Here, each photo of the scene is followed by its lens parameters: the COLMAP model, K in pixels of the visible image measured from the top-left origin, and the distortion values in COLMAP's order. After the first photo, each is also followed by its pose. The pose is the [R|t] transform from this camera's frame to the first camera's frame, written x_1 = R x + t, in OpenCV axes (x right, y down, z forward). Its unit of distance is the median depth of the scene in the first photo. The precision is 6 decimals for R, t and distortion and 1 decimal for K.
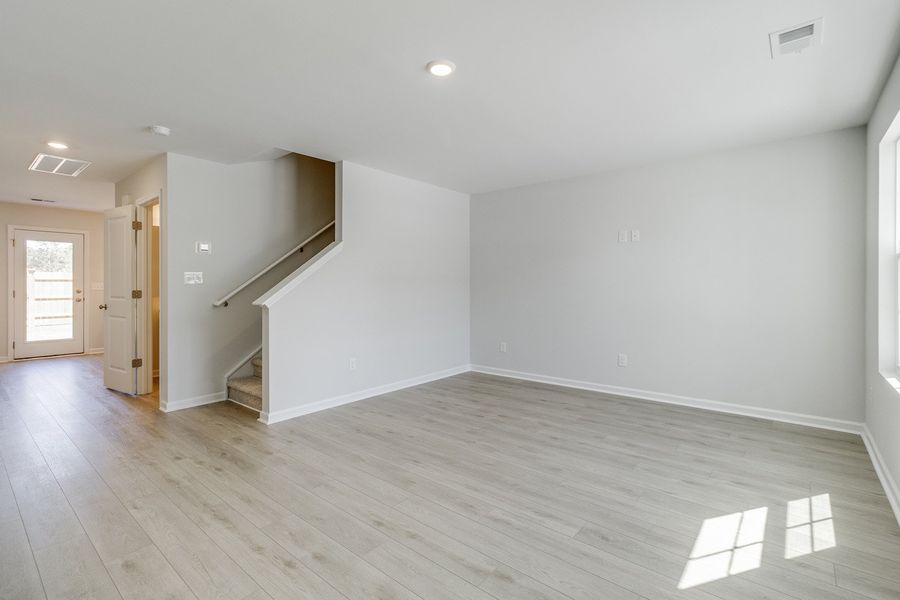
lens RADIAL K [[414.3, 0, 459.1], [0, 414.3, 284.4], [0, 0, 1]] dist [0.000728, 0.000725]
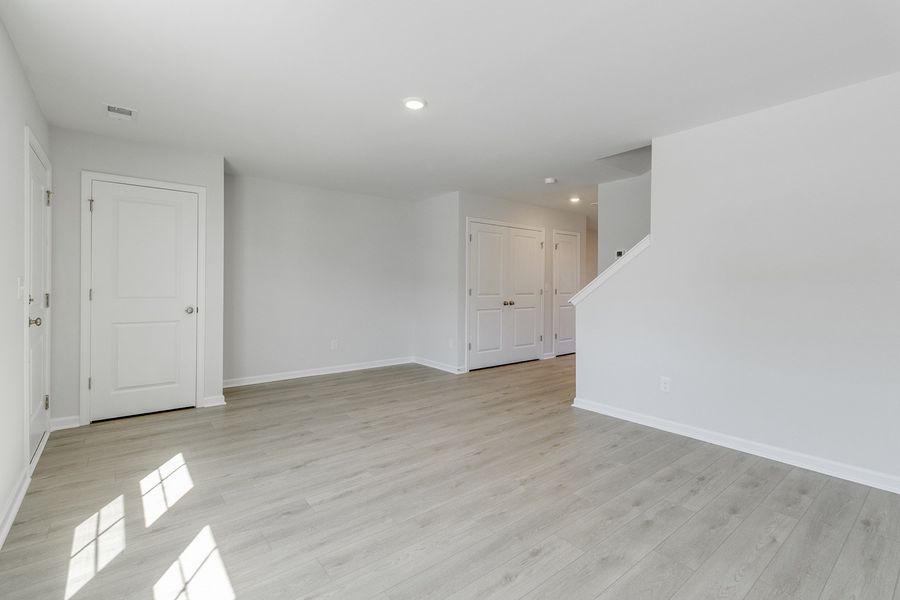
lens RADIAL K [[414.3, 0, 459.1], [0, 414.3, 284.4], [0, 0, 1]] dist [0.000728, 0.000725]
pose [[-0.197277, -0.001157, -0.980347, 0.977517], [-0.004235, 0.999991, -0.000328, -0.001807], [0.980339, 0.004087, -0.197280, 1.206245]]
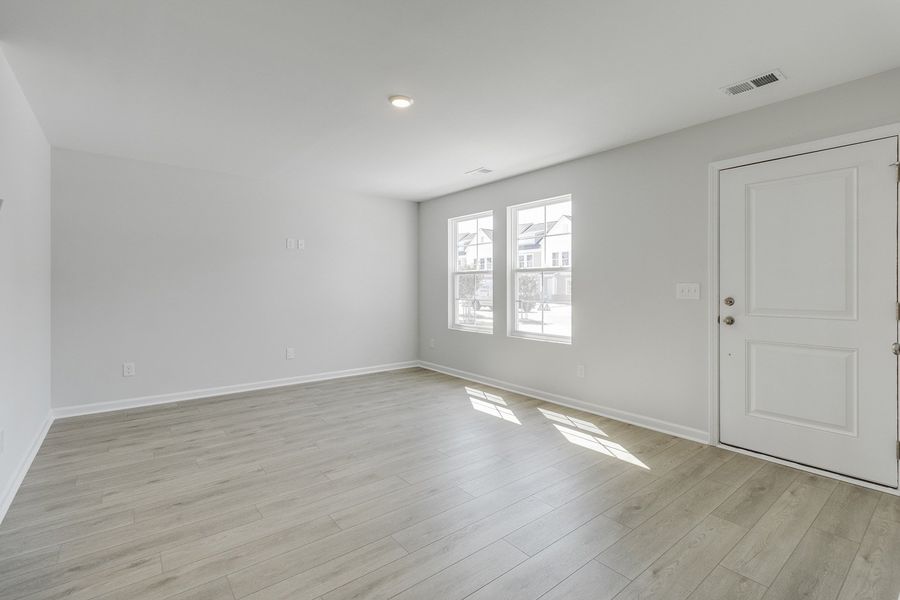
lens RADIAL K [[418.1, 0, 452.2], [0, 418.1, 284.2], [0, 0, 1]] dist [0.018397, -0.000578]
pose [[0.221345, 0.004992, 0.975183, -1.031081], [-0.002394, 0.999987, -0.004576, -0.002209], [-0.975193, -0.001322, 0.221354, 0.527164]]
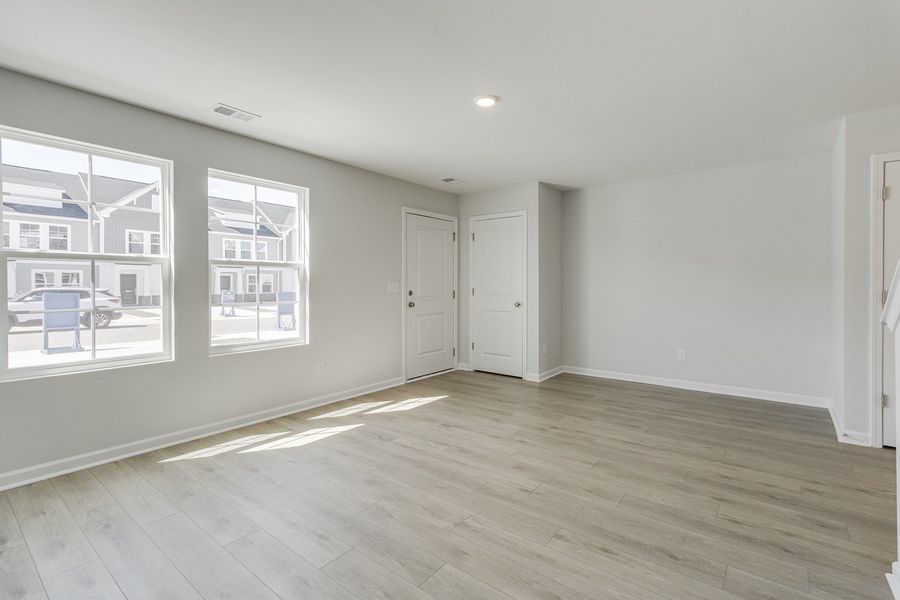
lens RADIAL K [[414.3, 0, 459.1], [0, 414.3, 284.4], [0, 0, 1]] dist [0.000728, 0.000725]
pose [[-0.999770, 0.002249, -0.021331, 0.051258], [0.002322, 0.999992, -0.003371, 0.004881], [0.021323, -0.003420, -0.999767, 1.928749]]
